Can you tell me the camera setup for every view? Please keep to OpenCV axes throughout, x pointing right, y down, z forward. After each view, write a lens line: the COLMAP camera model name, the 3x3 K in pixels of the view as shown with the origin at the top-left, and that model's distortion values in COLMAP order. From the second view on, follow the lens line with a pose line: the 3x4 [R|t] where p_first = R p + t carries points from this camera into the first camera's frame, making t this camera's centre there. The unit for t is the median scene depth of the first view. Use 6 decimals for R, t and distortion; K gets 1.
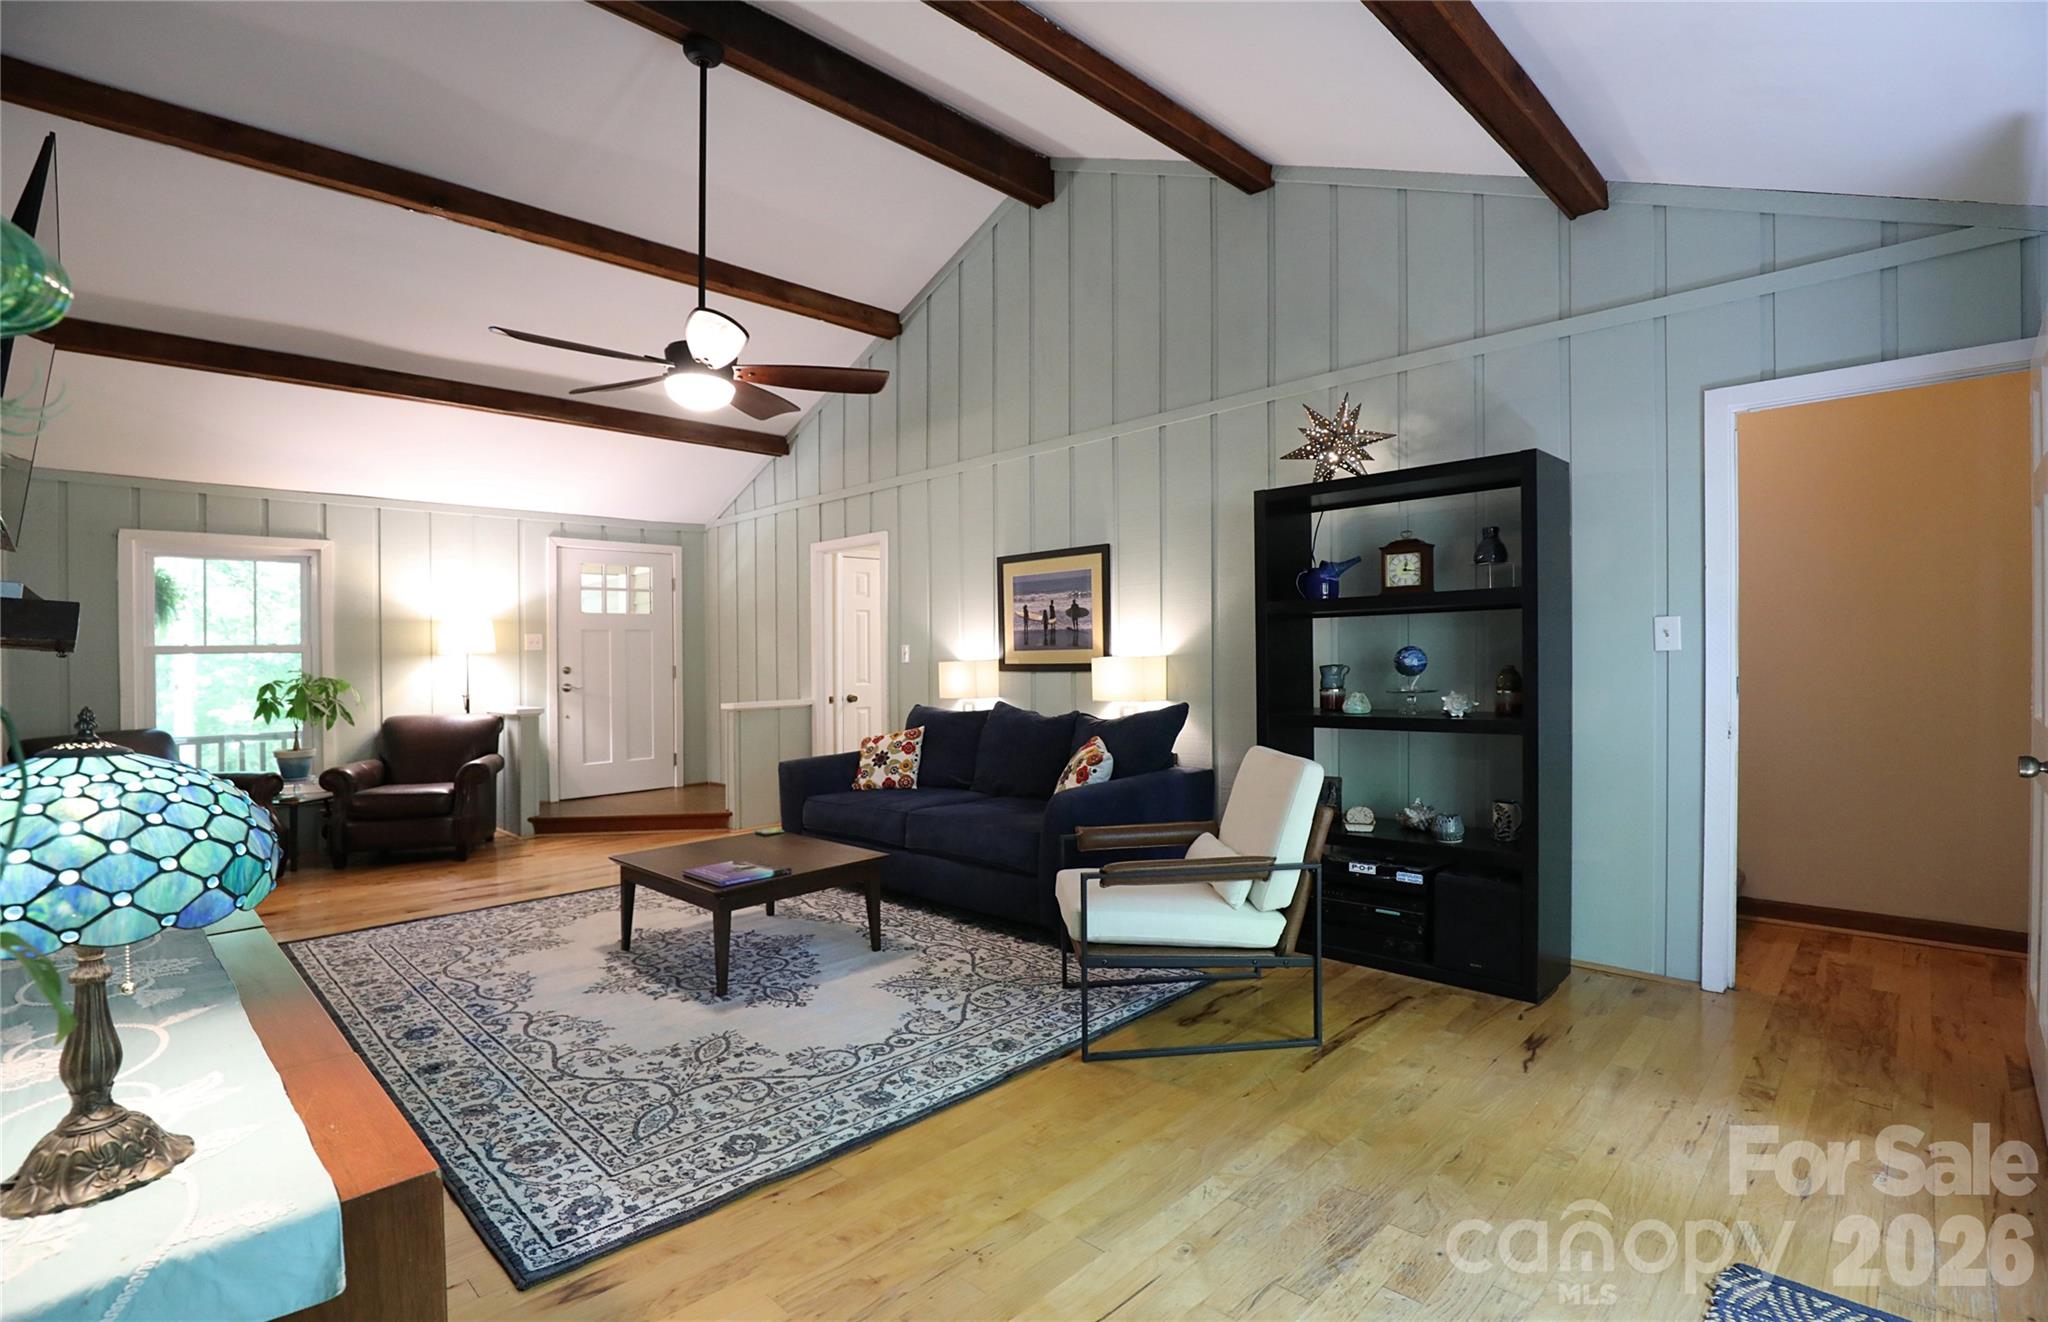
lens RADIAL K [[905.3, 0, 1026.2], [0, 905.3, 667.7], [0, 0, 1]] dist [-0.014828, -0.000213]
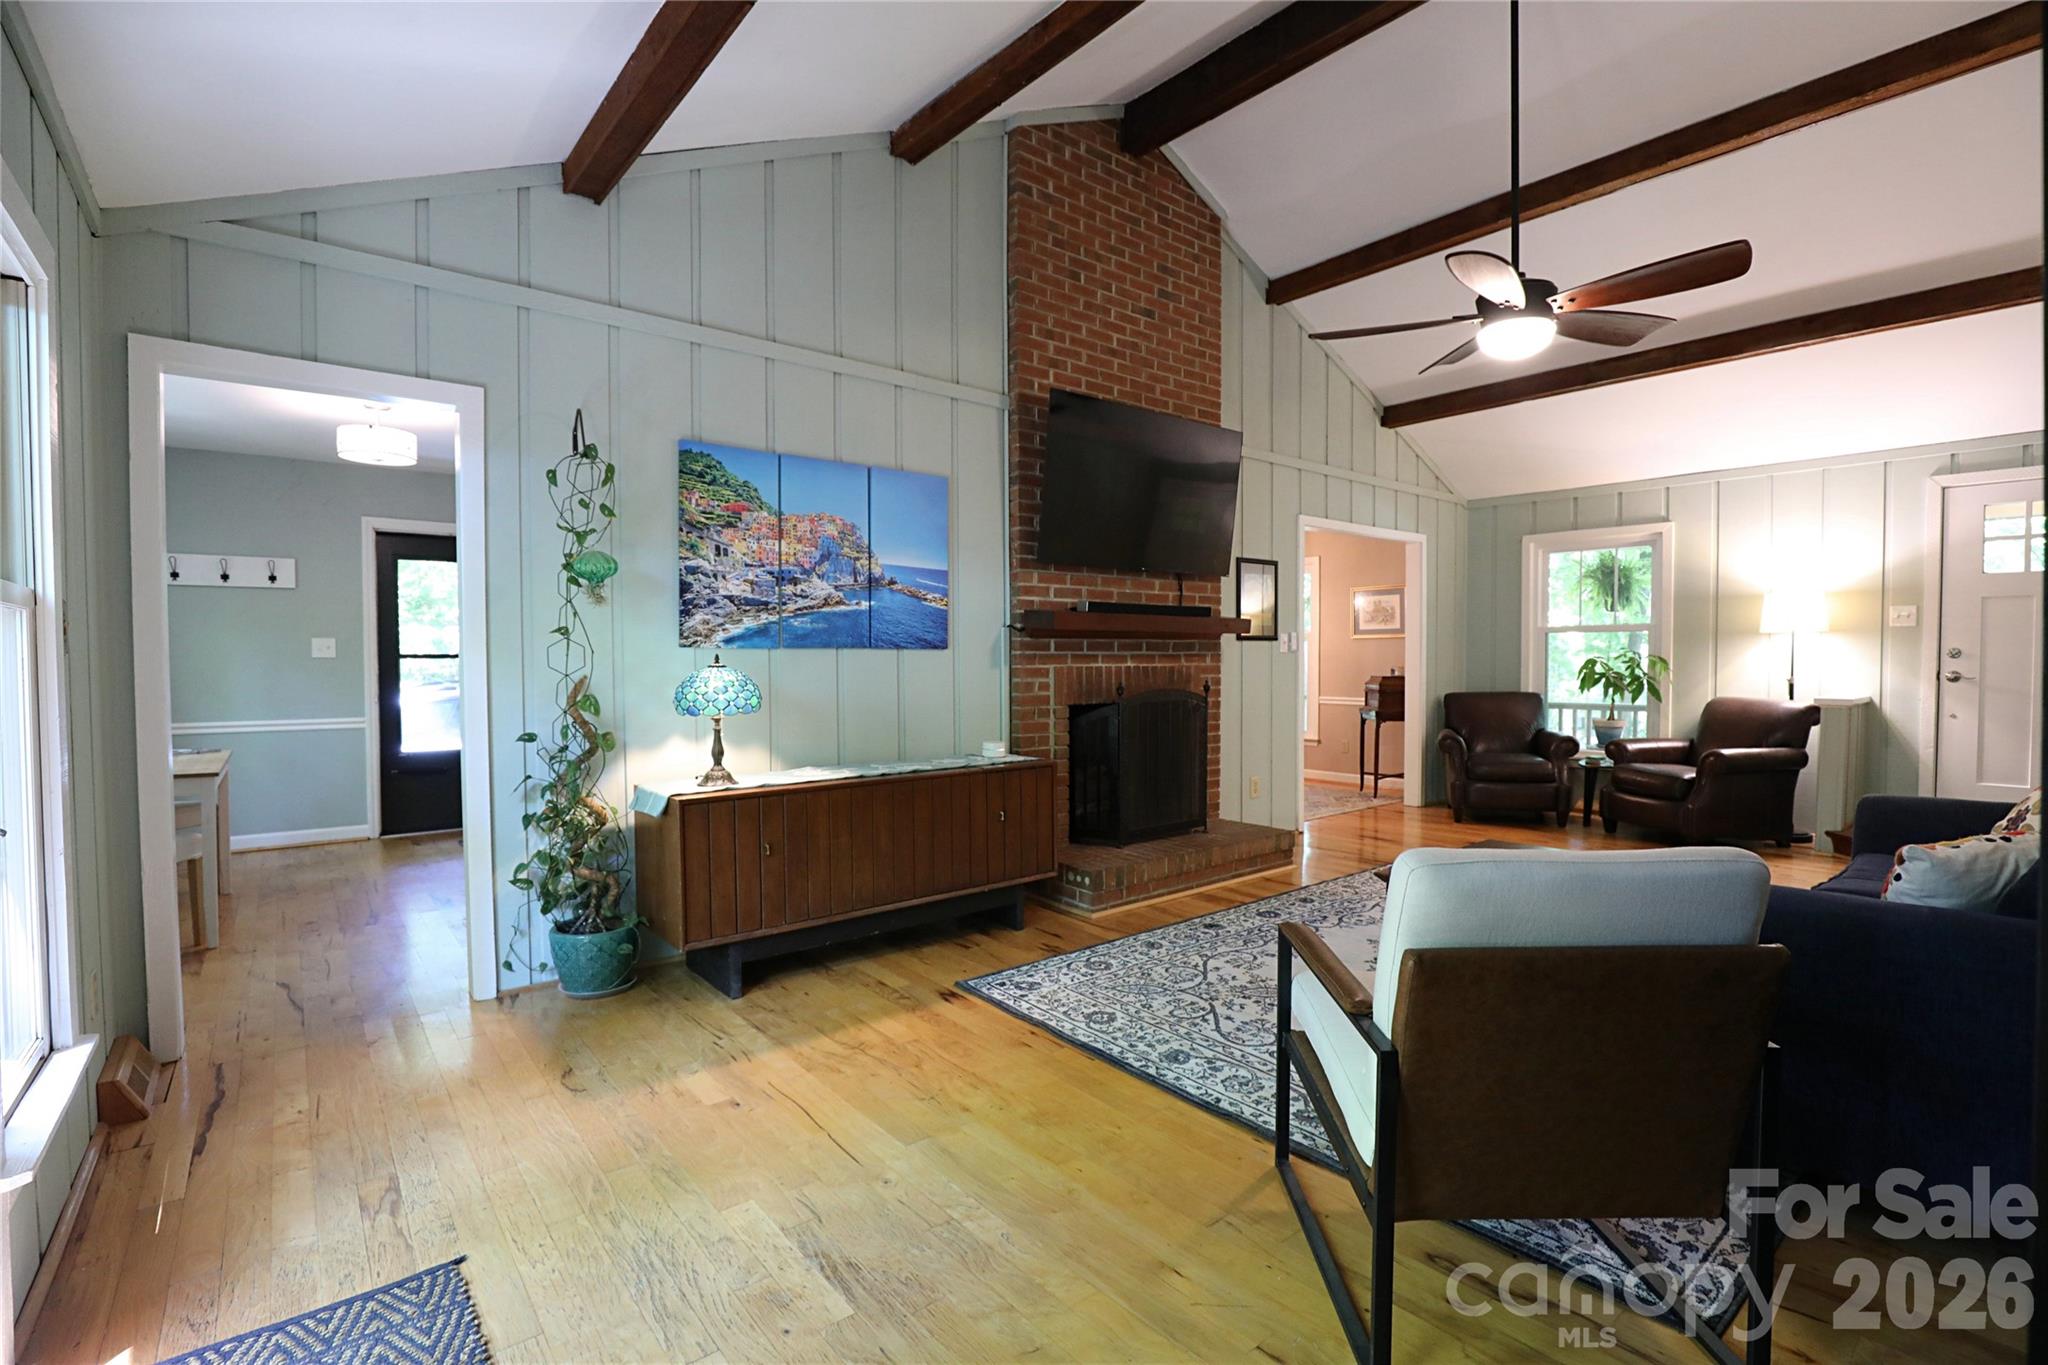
lens RADIAL K [[945.0, 0, 1023.7], [0, 945.0, 684.7], [0, 0, 1]] dist [-0.029684, 0.000145]
pose [[-0.092084, 0.048616, -0.994564, 0.852534], [-0.007793, 0.998742, 0.049541, -0.006907], [0.995721, 0.012312, -0.091589, 0.854422]]
